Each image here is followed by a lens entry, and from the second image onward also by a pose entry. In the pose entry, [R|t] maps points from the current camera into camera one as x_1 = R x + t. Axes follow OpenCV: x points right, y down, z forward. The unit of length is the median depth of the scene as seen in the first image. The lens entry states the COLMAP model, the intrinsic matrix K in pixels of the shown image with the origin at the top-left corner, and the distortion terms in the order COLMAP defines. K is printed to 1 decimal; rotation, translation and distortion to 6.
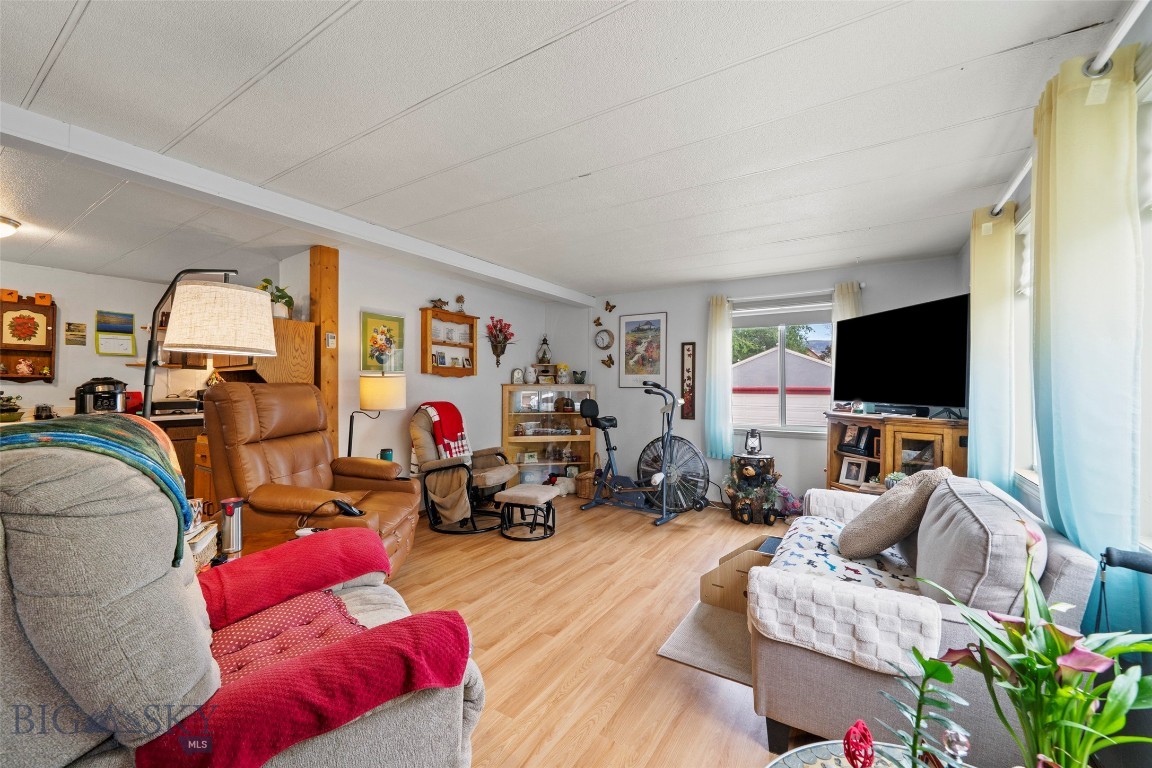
lens RADIAL K [[458.2, 0, 571.3], [0, 458.2, 380.6], [0, 0, 1]] dist [-0.003924, 0.000042]
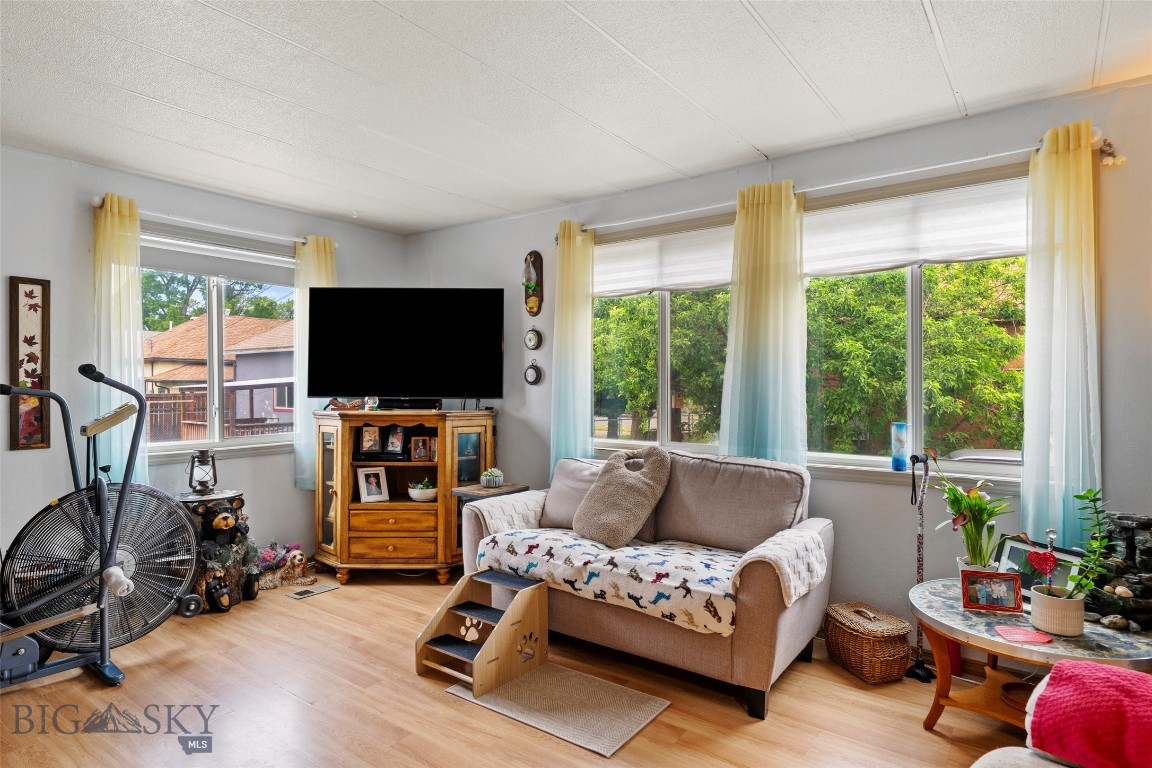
lens RADIAL K [[643.7, 0, 573.7], [0, 643.7, 385.8], [0, 0, 1]] dist [0.006838, -0.000246]
pose [[0.073814, -0.012302, 0.997196, -0.391926], [-0.015518, 0.999789, 0.013482, 0.006156], [-0.997151, -0.016470, 0.073607, 0.485563]]
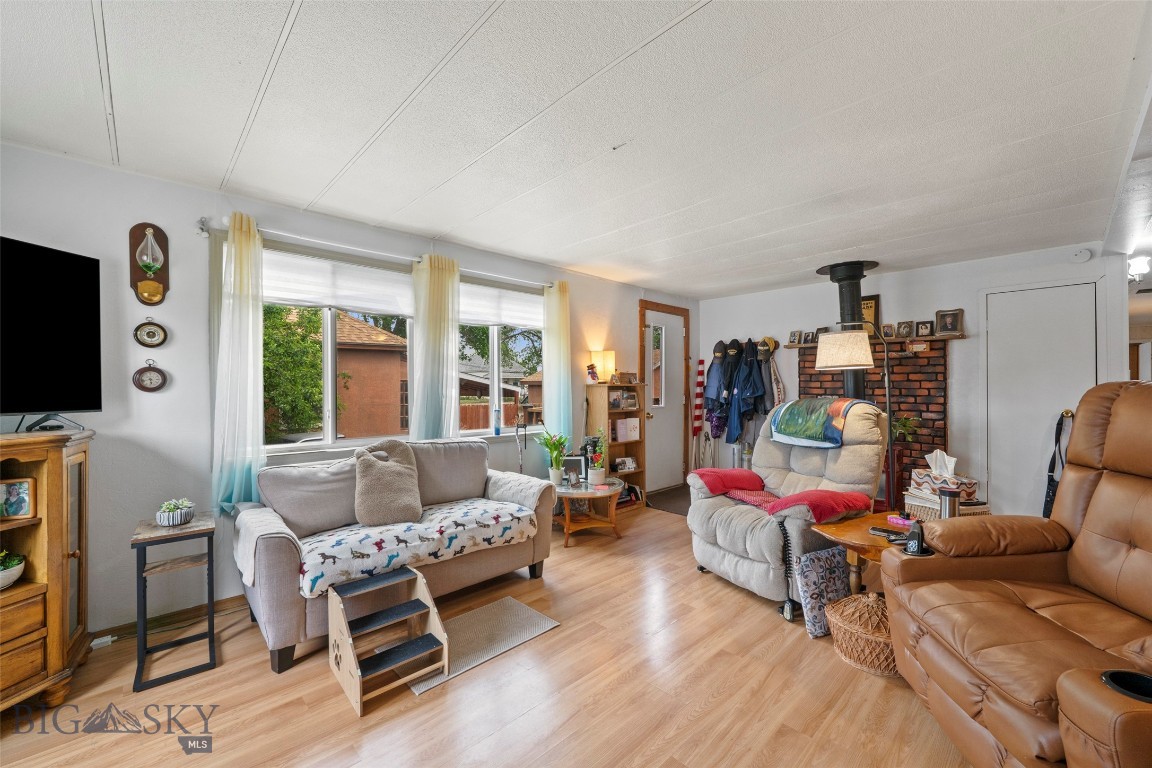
lens RADIAL K [[458.2, 0, 571.1], [0, 458.2, 384.2], [0, 0, 1]] dist [-0.003924, 0.000042]
pose [[-0.970527, -0.000156, 0.240993, -0.044334], [-0.005682, 0.999737, -0.022235, 0.019091], [-0.240926, -0.022949, -0.970272, 1.033534]]
